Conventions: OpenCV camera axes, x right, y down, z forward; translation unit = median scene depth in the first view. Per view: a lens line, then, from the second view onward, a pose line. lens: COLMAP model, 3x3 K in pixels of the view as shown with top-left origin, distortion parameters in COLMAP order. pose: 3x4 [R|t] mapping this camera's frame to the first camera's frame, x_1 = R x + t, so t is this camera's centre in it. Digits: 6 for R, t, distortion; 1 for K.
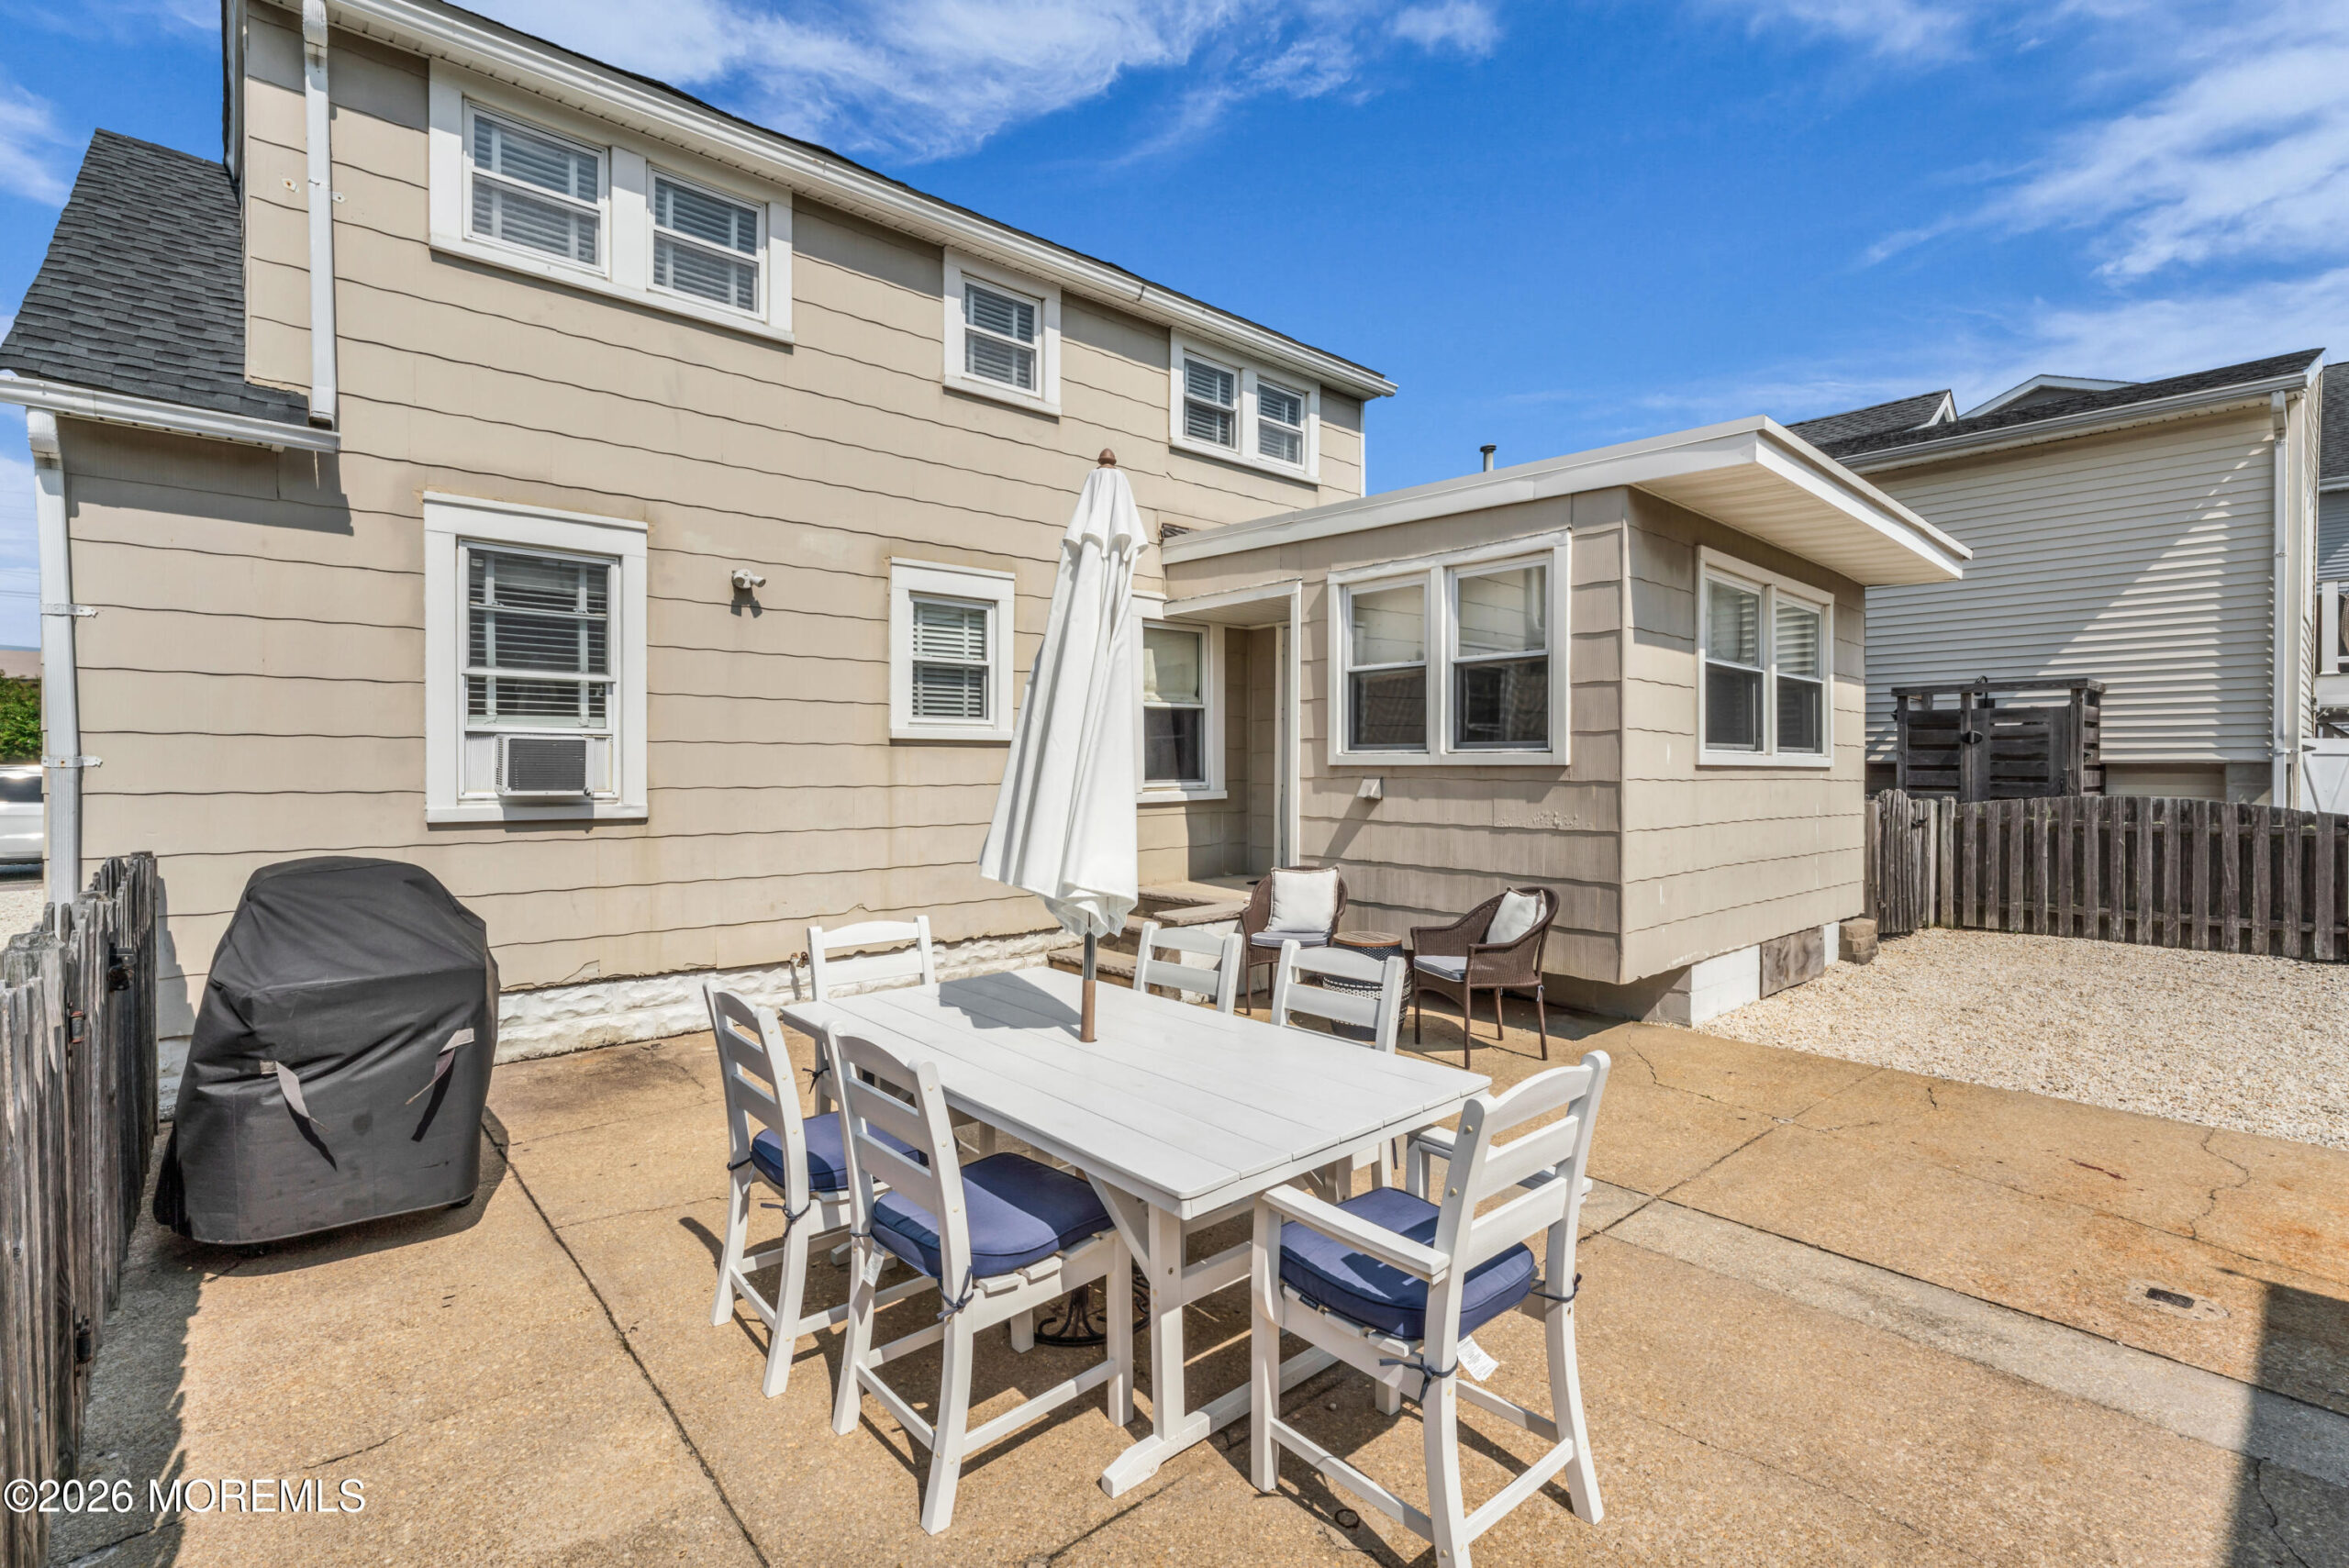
lens RADIAL K [[1049.5, 0, 1175.8], [0, 1049.5, 773.8], [0, 0, 1]] dist [0.003028, 0.000039]
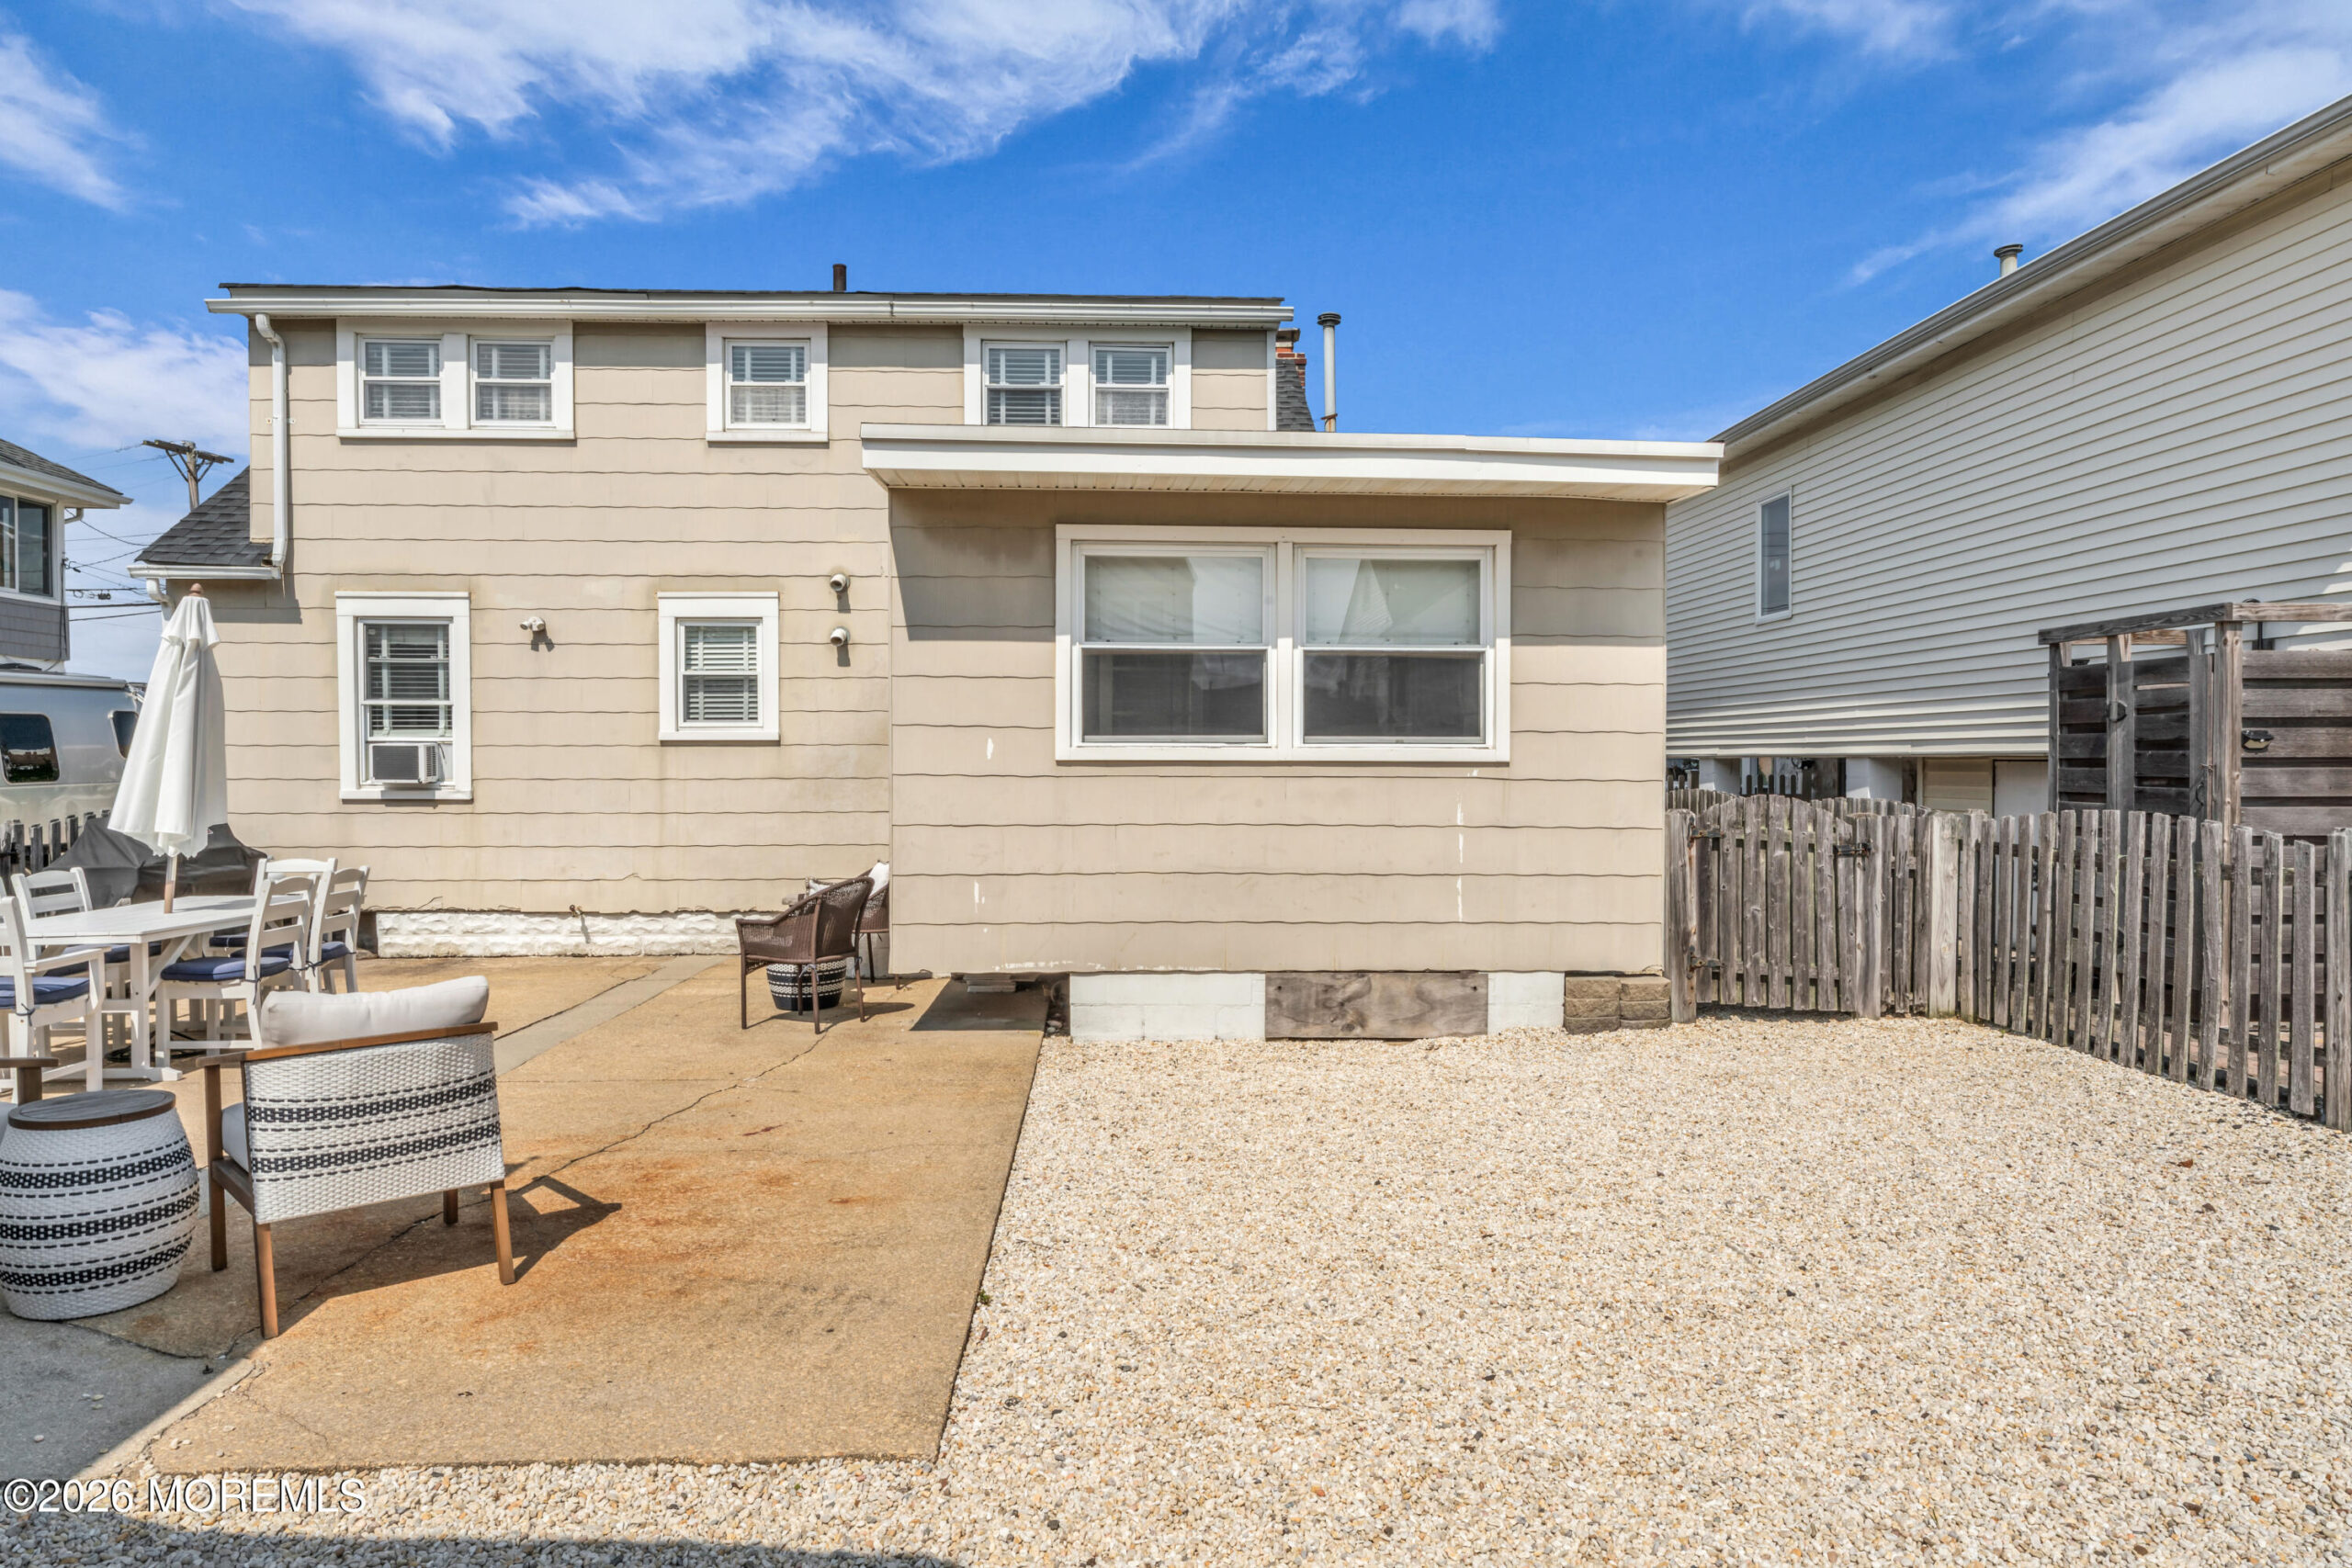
lens RADIAL K [[1432.8, 0, 1181.7], [0, 1432.8, 784.9], [0, 0, 1]] dist [0.001507, 0.008213]
pose [[0.783016, 0.008561, -0.621943, 1.426128], [-0.001830, 0.999933, 0.011460, -0.002049], [0.621999, -0.007835, 0.782979, 0.077779]]
